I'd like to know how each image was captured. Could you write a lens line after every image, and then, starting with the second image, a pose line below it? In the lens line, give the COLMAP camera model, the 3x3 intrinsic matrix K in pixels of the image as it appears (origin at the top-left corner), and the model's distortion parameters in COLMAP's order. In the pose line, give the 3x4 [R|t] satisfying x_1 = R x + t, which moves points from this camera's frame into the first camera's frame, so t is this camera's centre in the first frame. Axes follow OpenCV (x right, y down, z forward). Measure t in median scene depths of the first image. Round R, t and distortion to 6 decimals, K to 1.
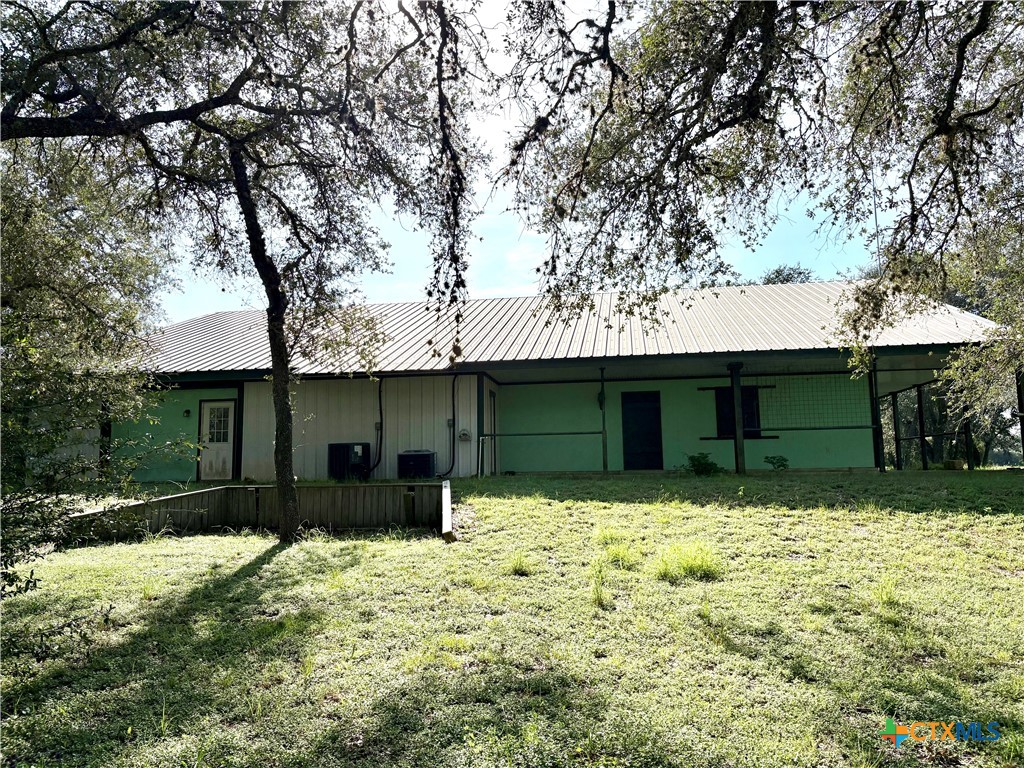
lens RADIAL K [[749.4, 0, 512.0], [0, 749.4, 384.0], [0, 0, 1]] dist [0.004710, -0.002050]
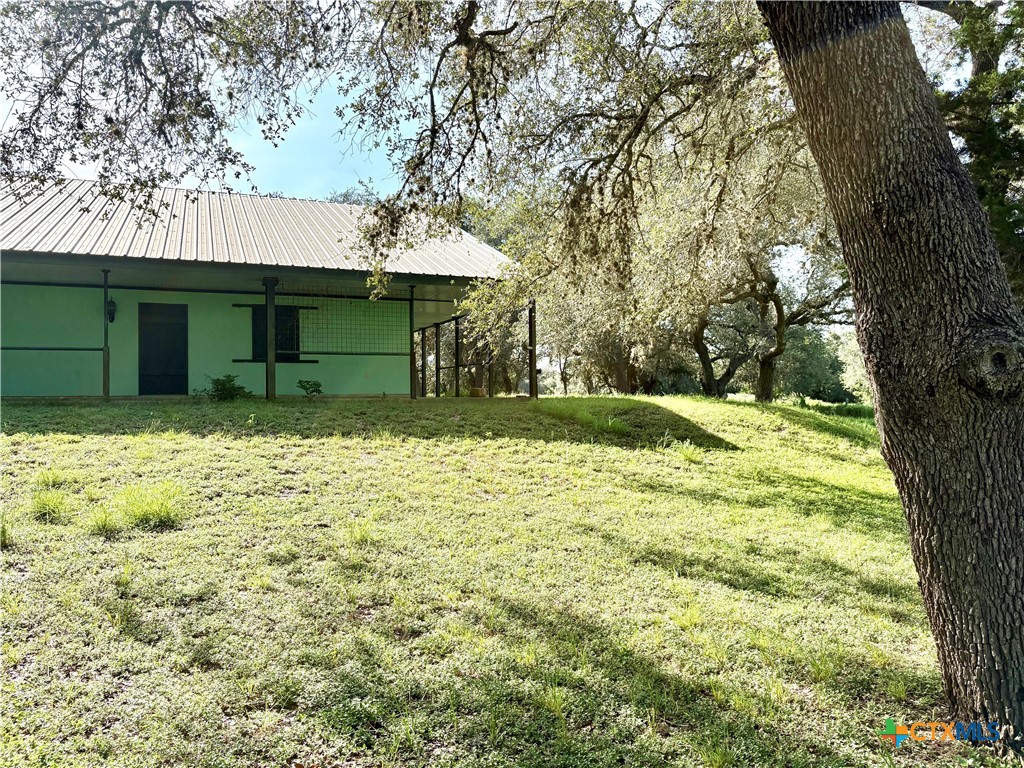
lens RADIAL K [[749.4, 0, 512.0], [0, 749.4, 384.0], [0, 0, 1]] dist [0.004710, -0.002050]
pose [[0.852304, 0.016523, 0.522785, 0.109495], [-0.067929, 0.994533, 0.079312, 0.010768], [-0.518617, -0.103110, 0.848767, 0.095034]]
